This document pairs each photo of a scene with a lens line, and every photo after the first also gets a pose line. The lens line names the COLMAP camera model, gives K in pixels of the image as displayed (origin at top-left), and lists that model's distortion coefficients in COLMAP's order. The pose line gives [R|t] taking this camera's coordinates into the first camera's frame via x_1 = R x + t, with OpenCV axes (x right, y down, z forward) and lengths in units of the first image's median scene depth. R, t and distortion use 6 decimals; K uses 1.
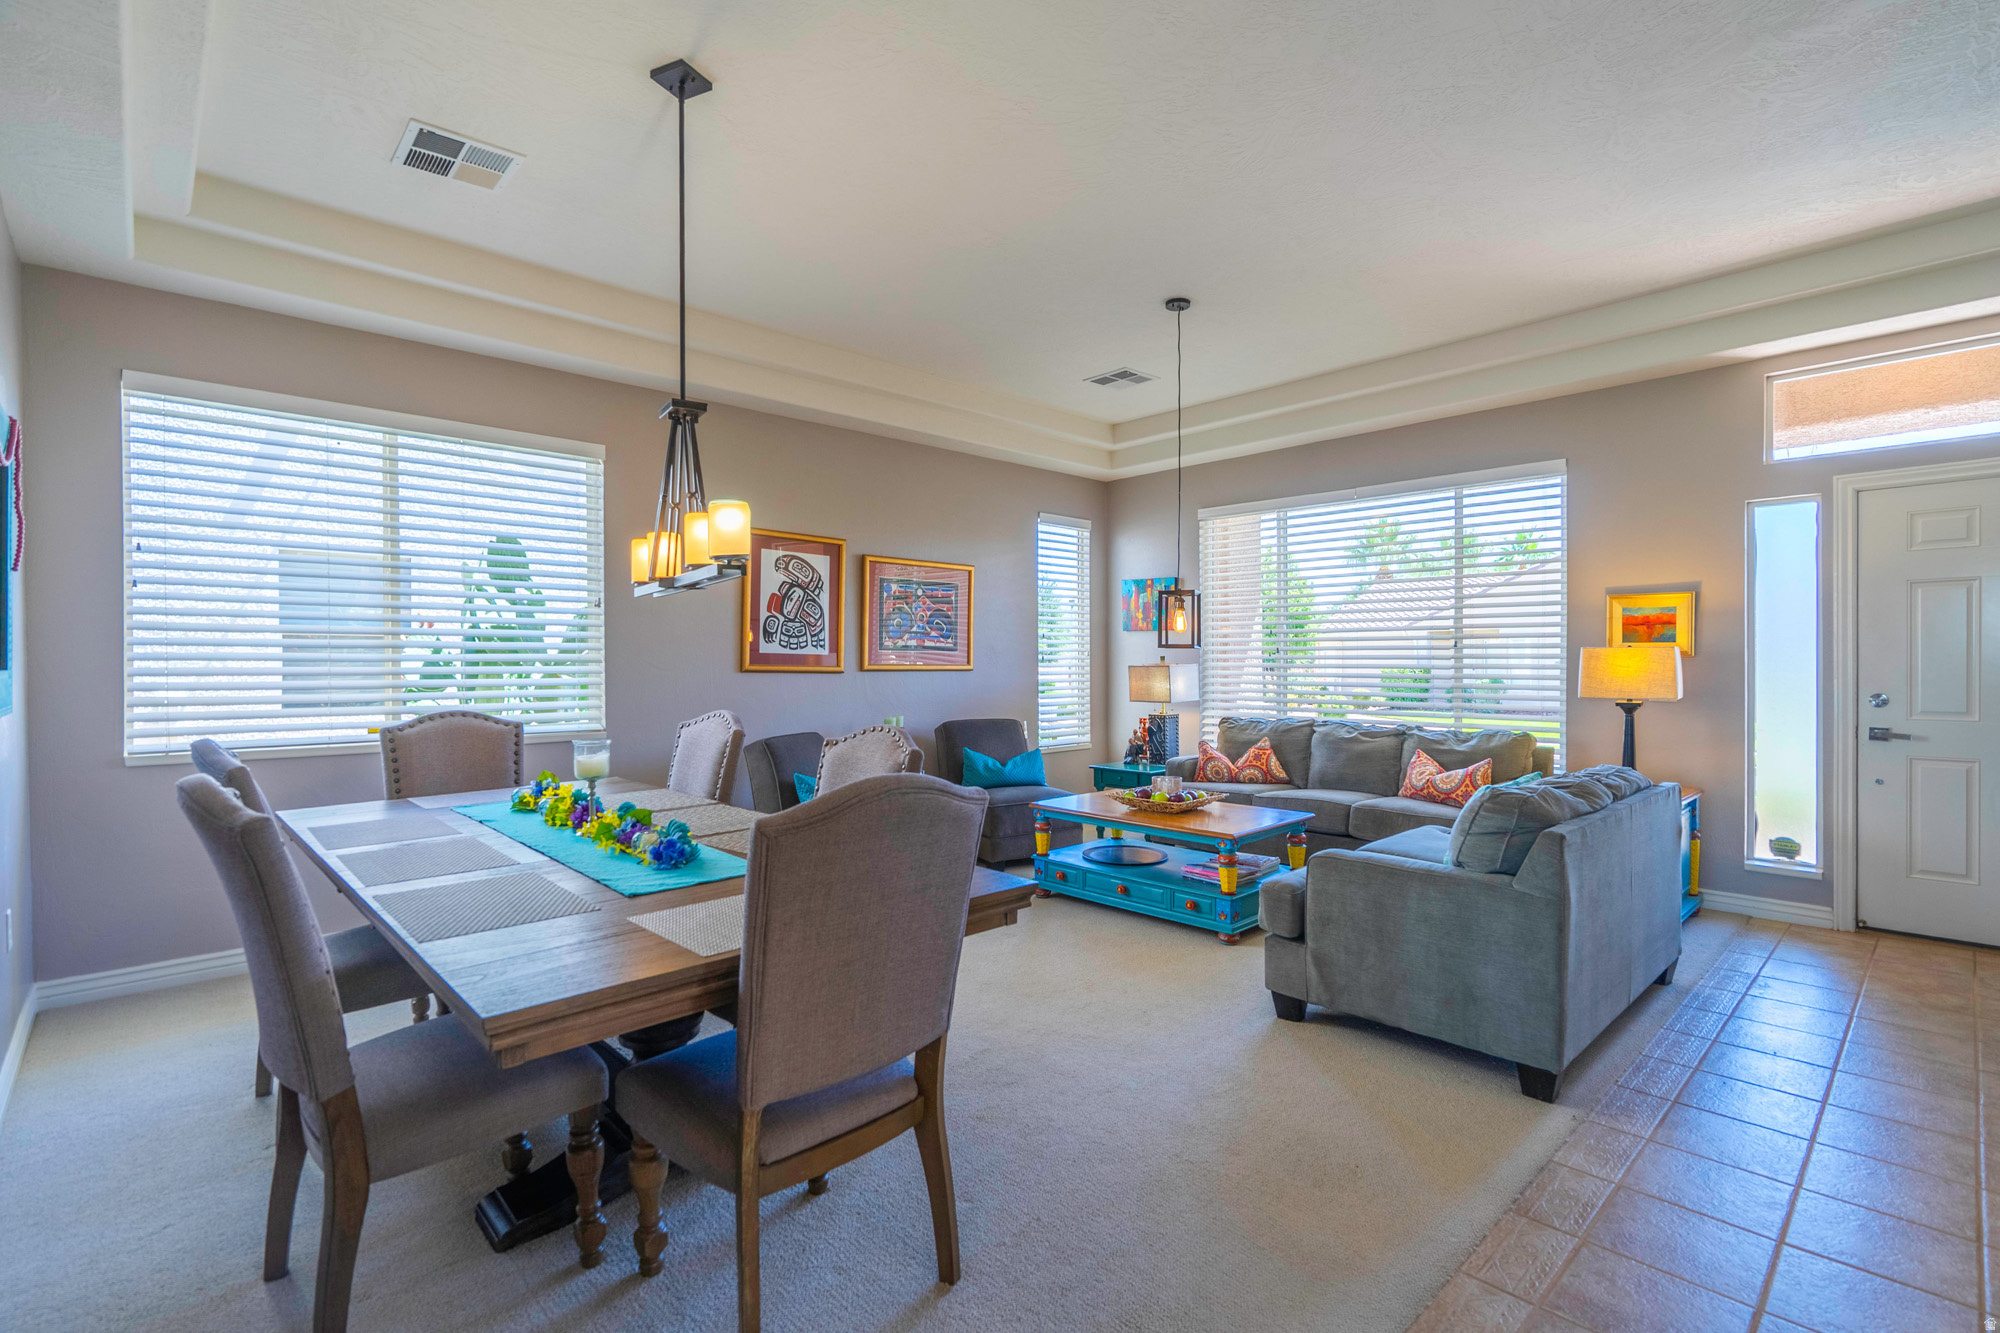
lens RADIAL K [[914.9, 0, 999.5], [0, 914.9, 671.9], [0, 0, 1]] dist [0.001032, -0.000163]
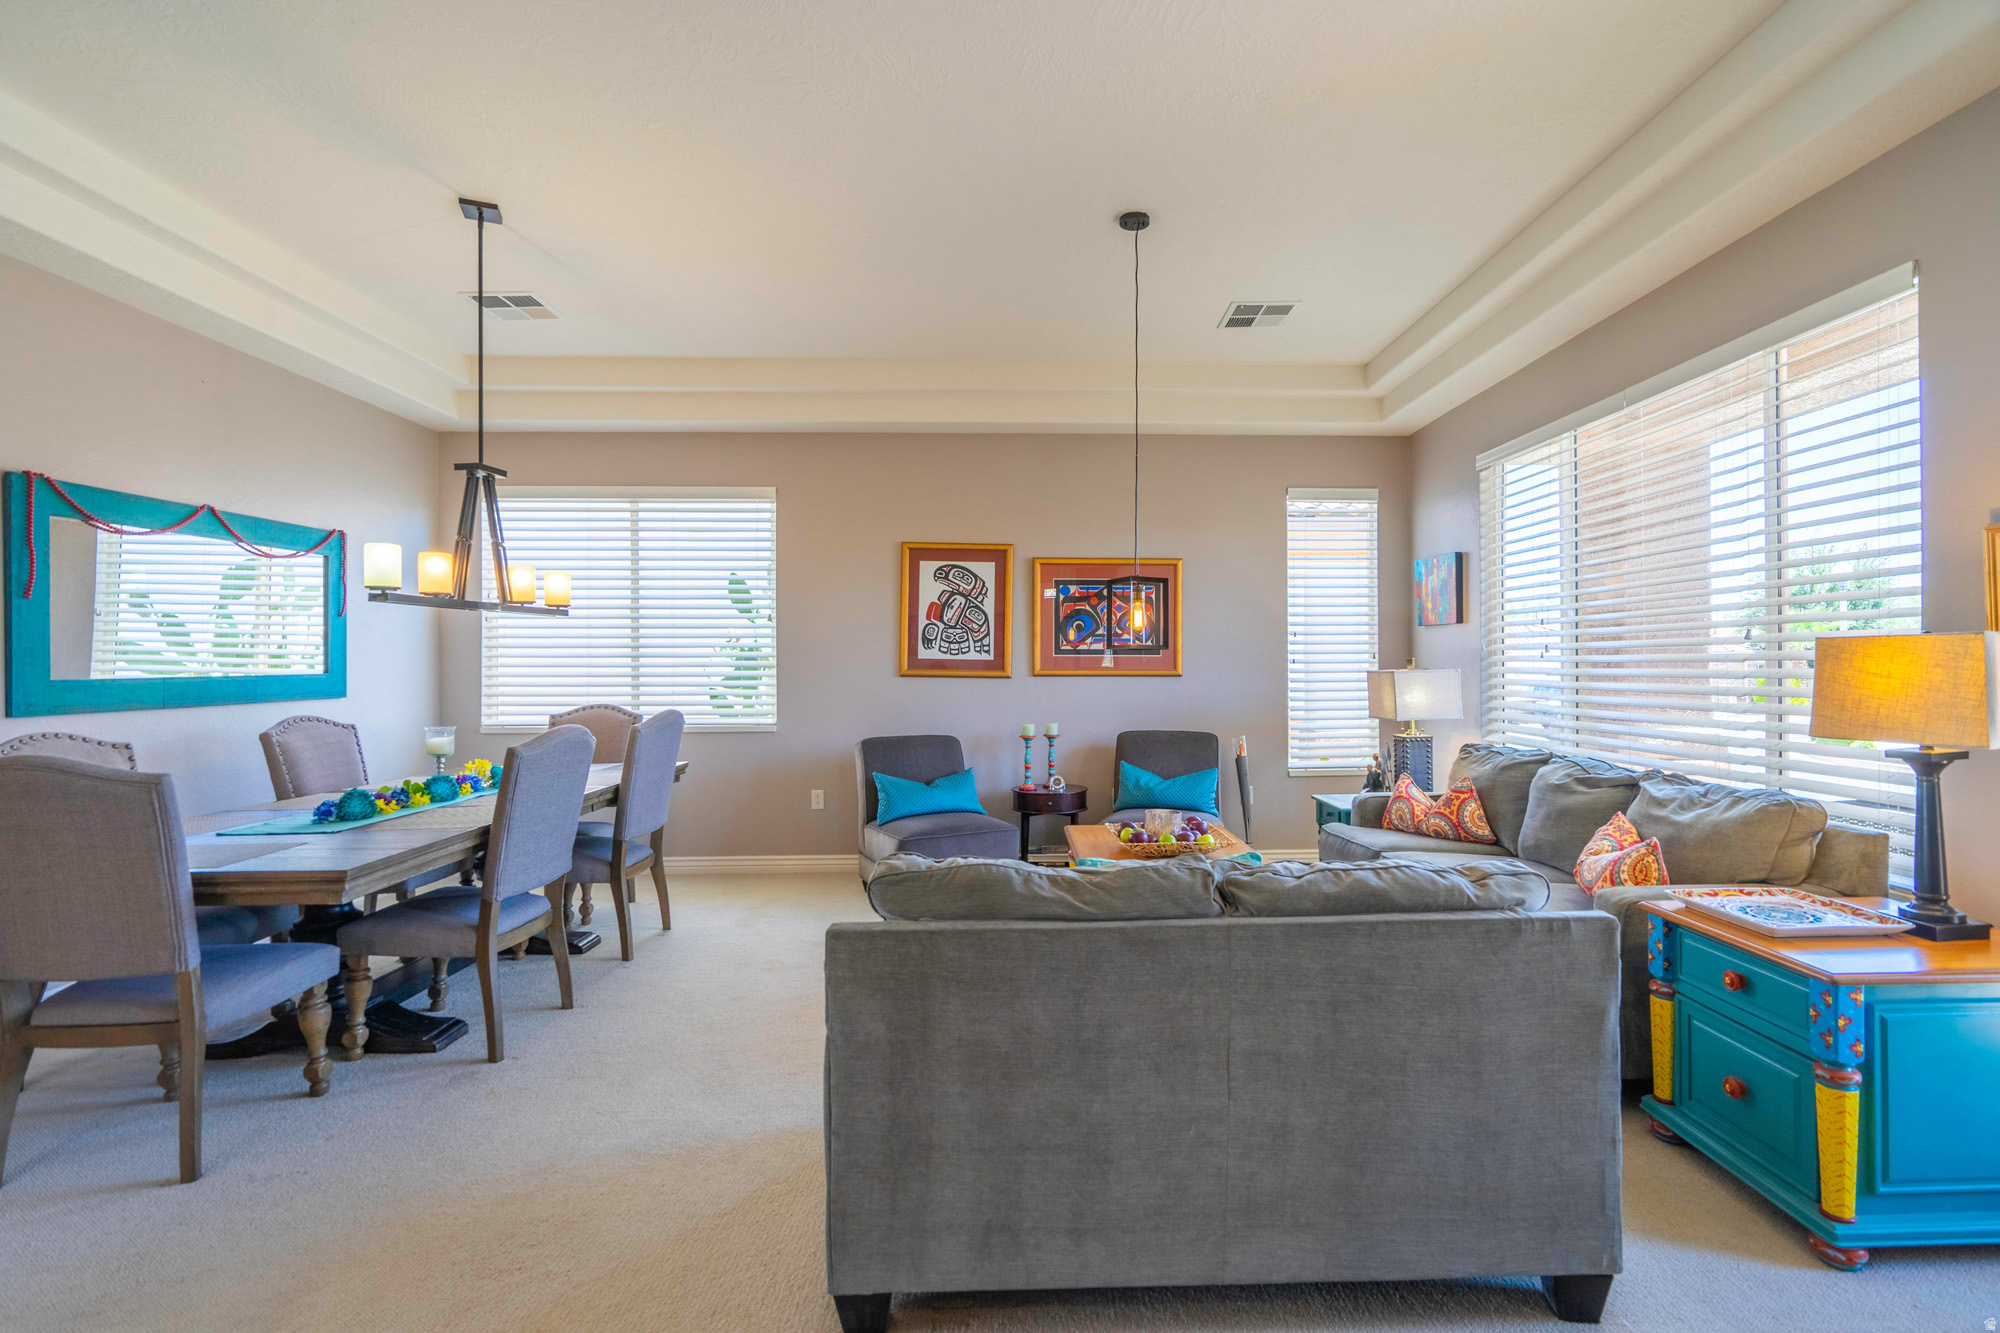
lens RADIAL K [[907.0, 0, 988.7], [0, 907.0, 664.4], [0, 0, 1]] dist [-0.001518, -0.000287]
pose [[0.749754, -0.003081, -0.661709, 0.491436], [-0.005228, 0.999930, -0.010579, -0.003131], [0.661696, 0.011391, 0.749686, 0.253500]]
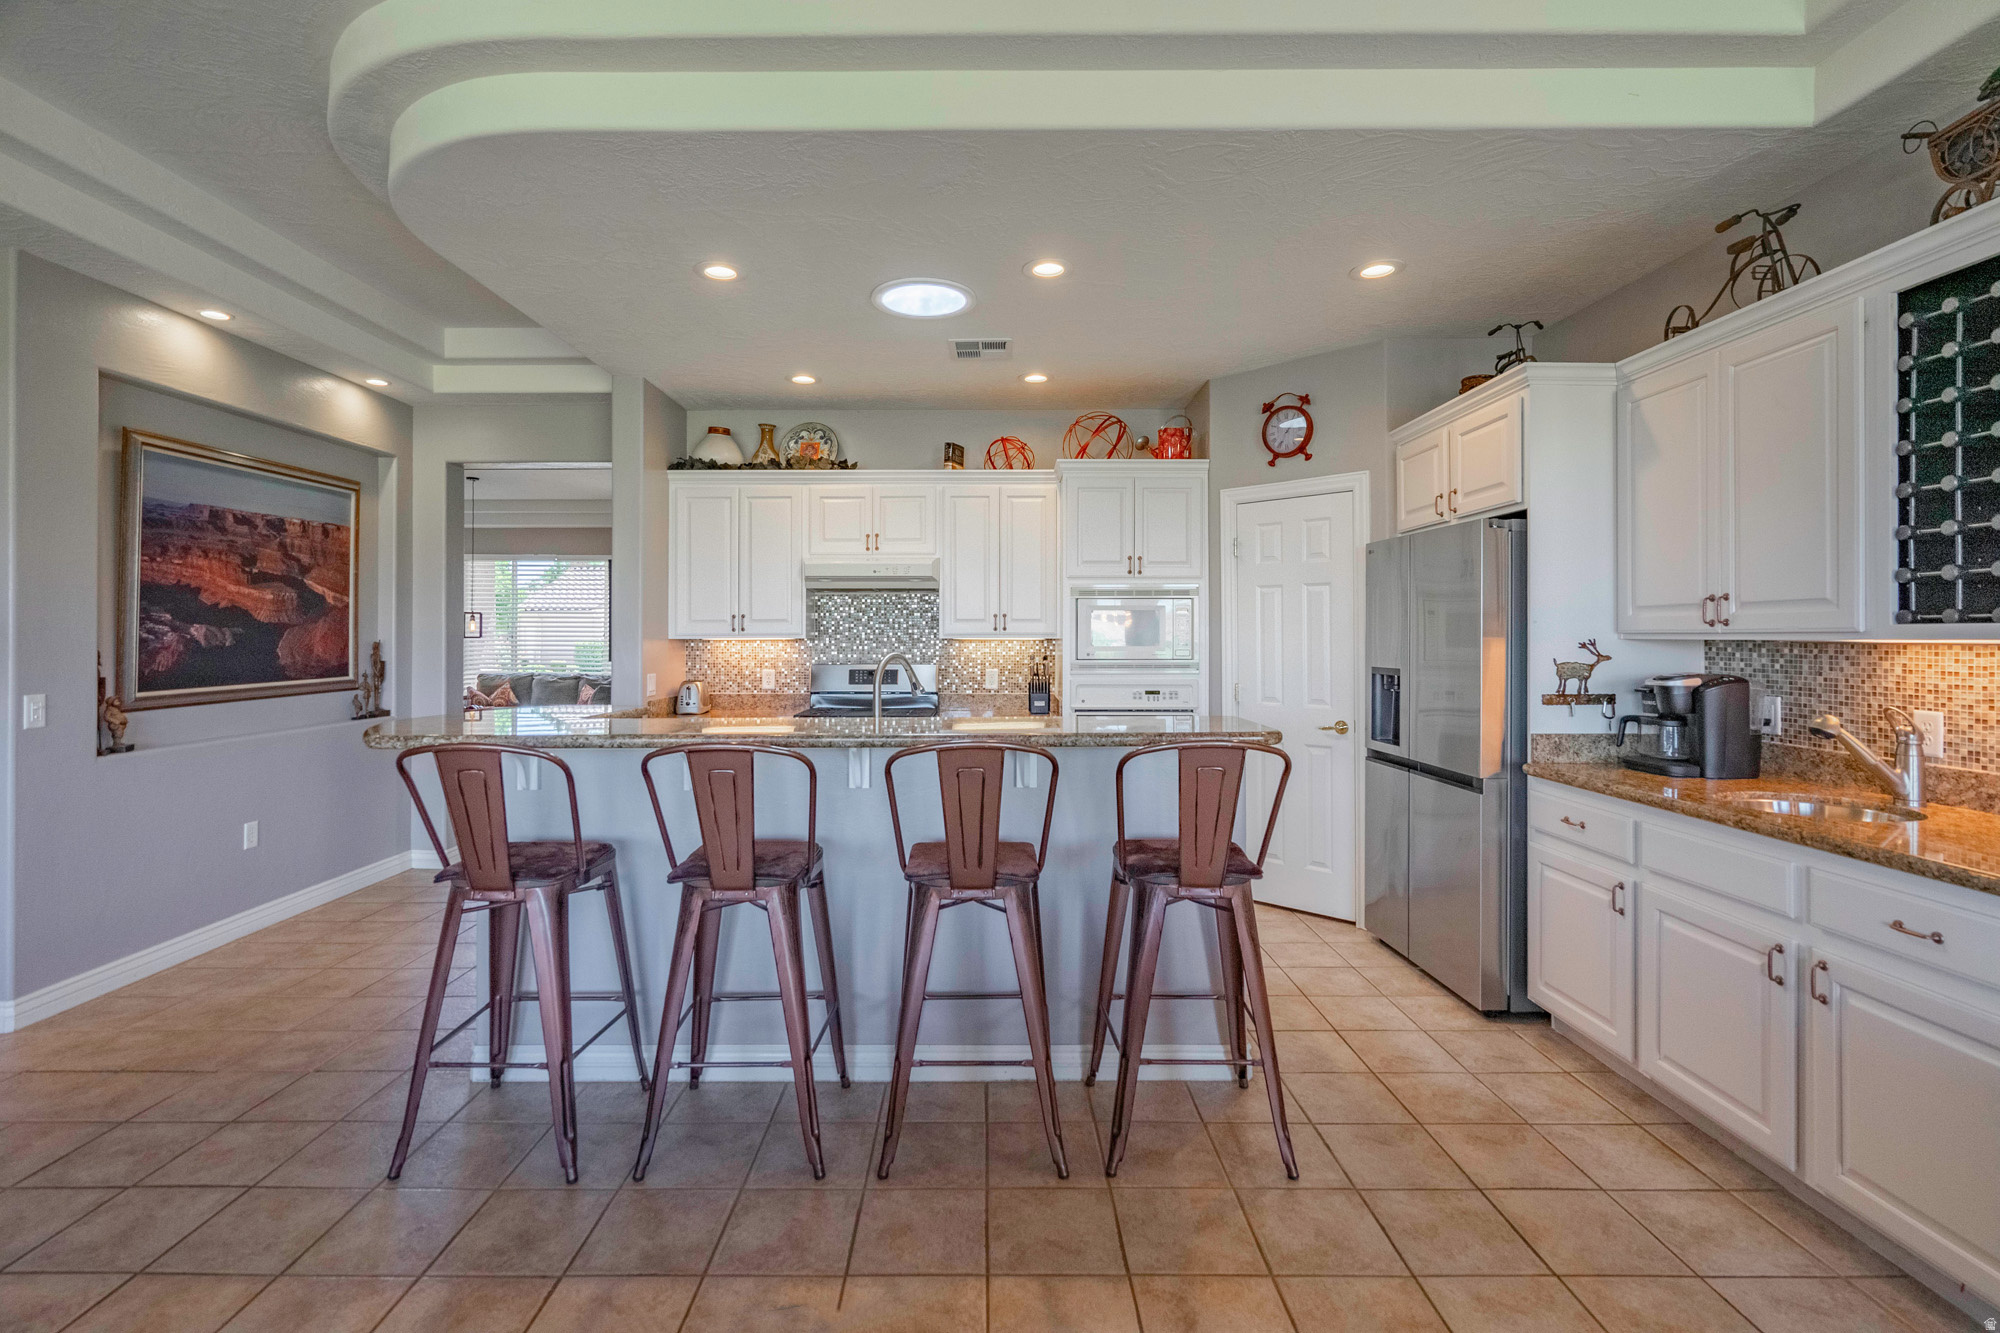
lens RADIAL K [[908.0, 0, 989.4], [0, 908.0, 636.6], [0, 0, 1]] dist [-0.001554, -0.000033]
pose [[0.688014, 0.006791, 0.725666, -0.400781], [0.001306, 0.999943, -0.010595, -0.003324], [-0.725697, 0.008237, 0.687966, -1.059684]]
